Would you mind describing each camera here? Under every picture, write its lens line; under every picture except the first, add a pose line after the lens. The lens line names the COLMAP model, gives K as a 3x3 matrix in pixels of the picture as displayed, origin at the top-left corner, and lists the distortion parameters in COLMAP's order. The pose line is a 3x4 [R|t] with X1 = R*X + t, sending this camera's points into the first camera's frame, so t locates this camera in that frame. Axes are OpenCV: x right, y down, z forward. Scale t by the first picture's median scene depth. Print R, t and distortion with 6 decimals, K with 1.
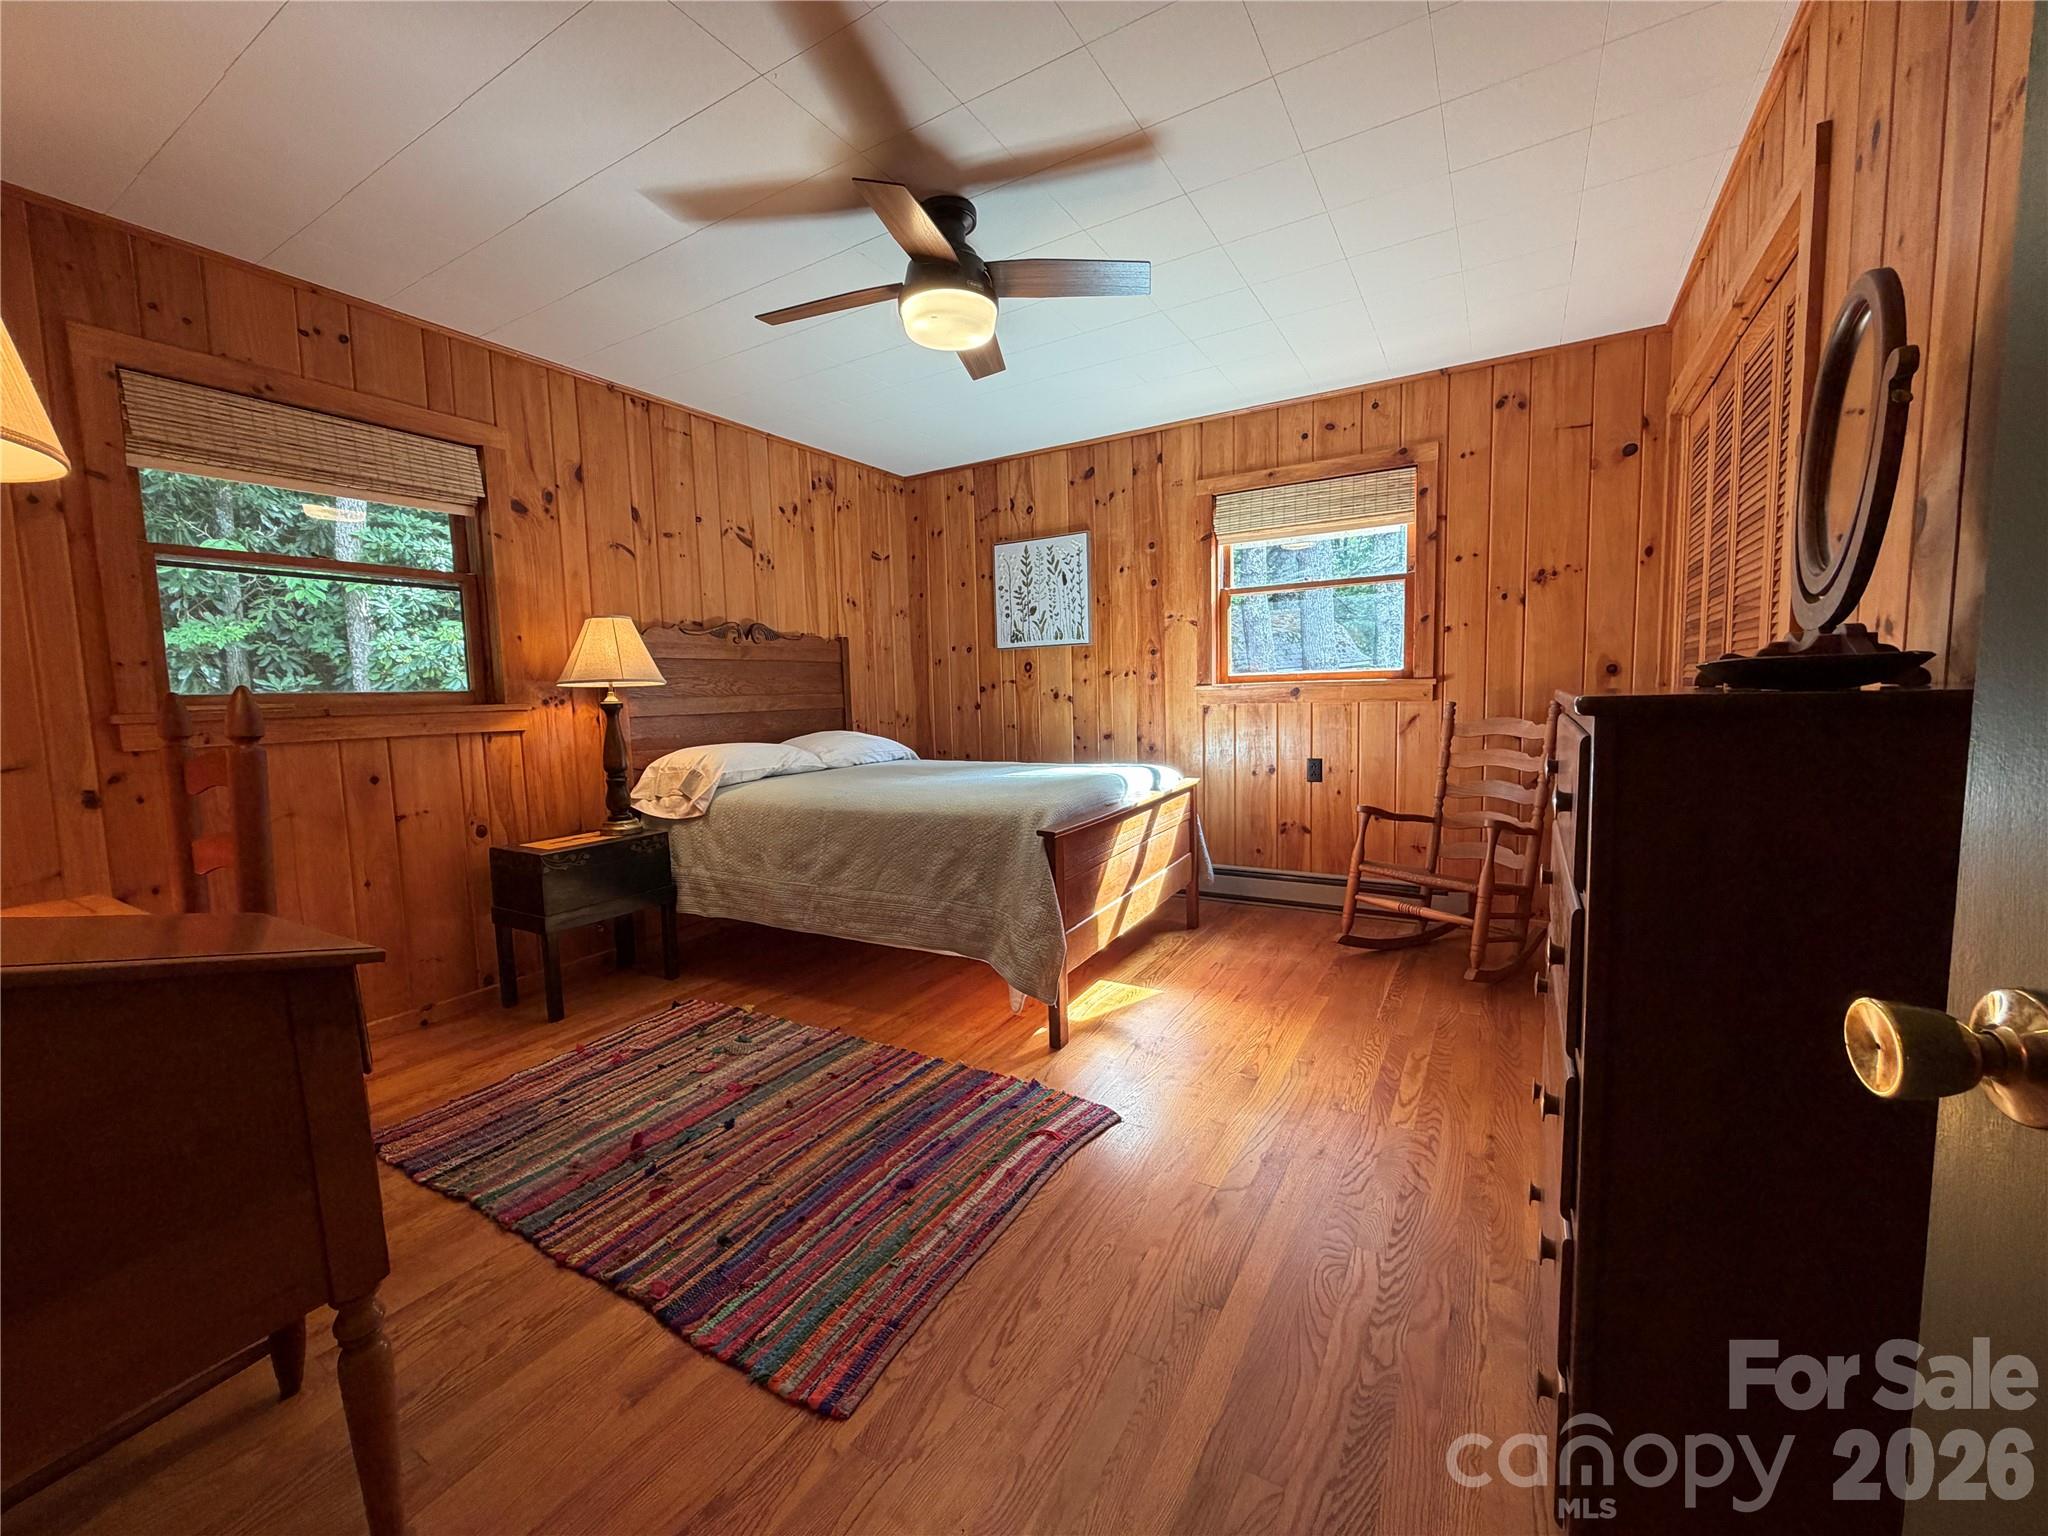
lens RADIAL K [[817.2, 0, 1015.4], [0, 817.2, 770.9], [0, 0, 1]] dist [0.000059, -0.000015]
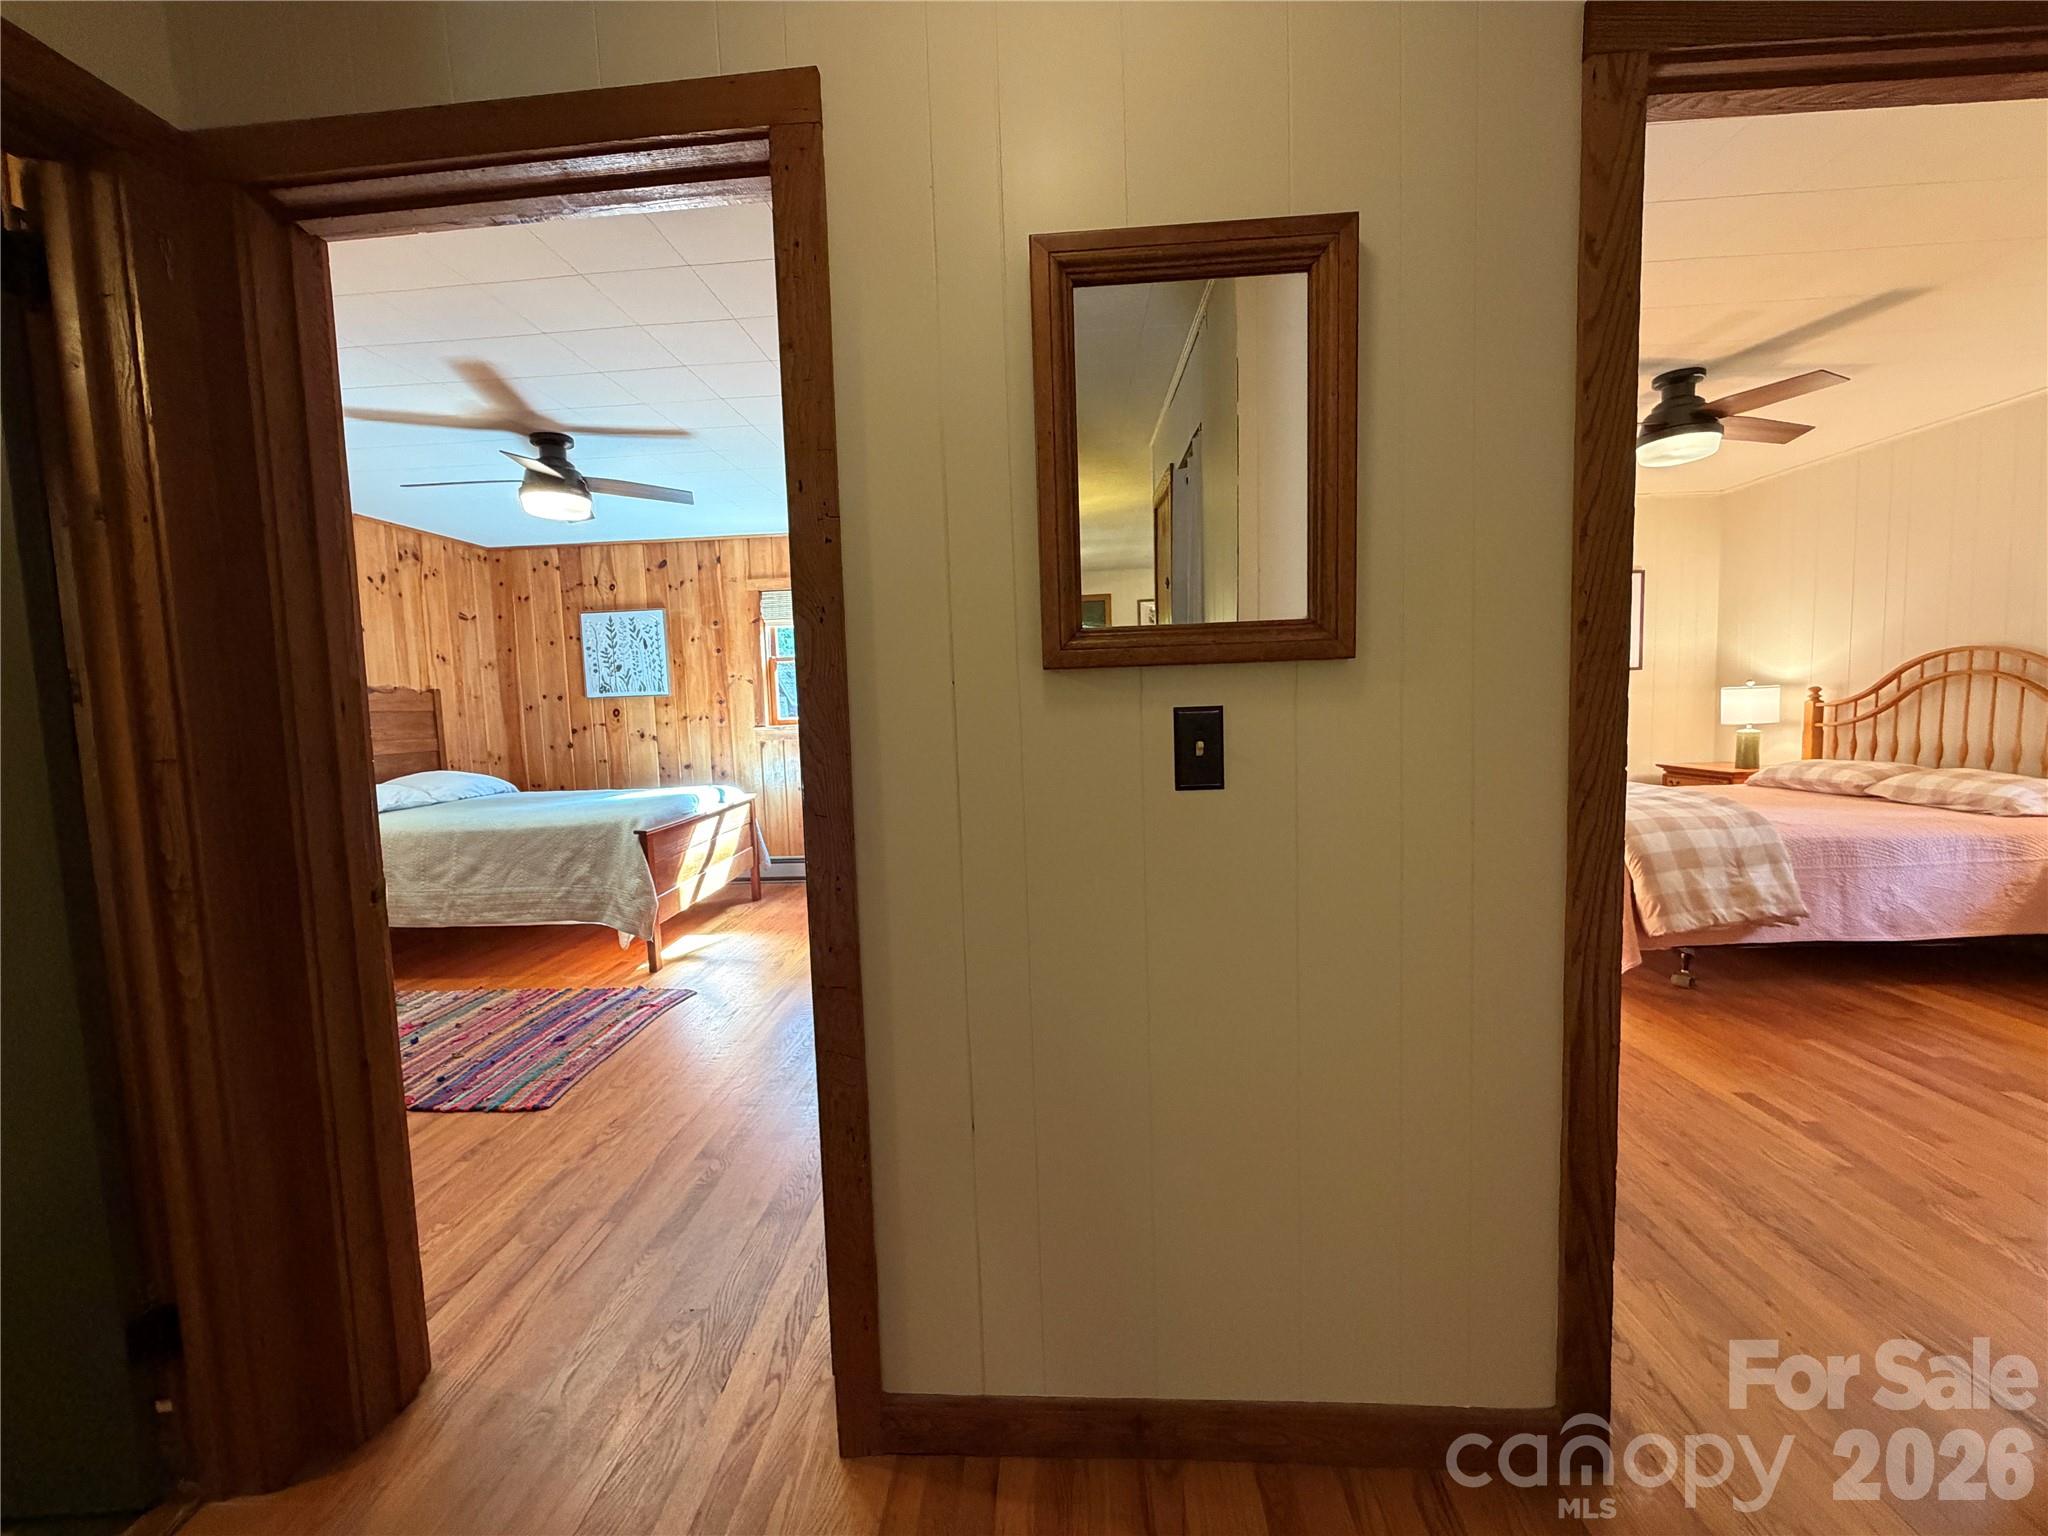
lens RADIAL K [[817.2, 0, 1018.5], [0, 817.2, 766.5], [0, 0, 1]] dist [0.000059, -0.000015]
pose [[0.885621, -0.039602, 0.462717, -0.030000], [0.054892, 0.998300, -0.019621, 0.016418], [-0.461153, 0.042776, 0.886289, -0.536343]]
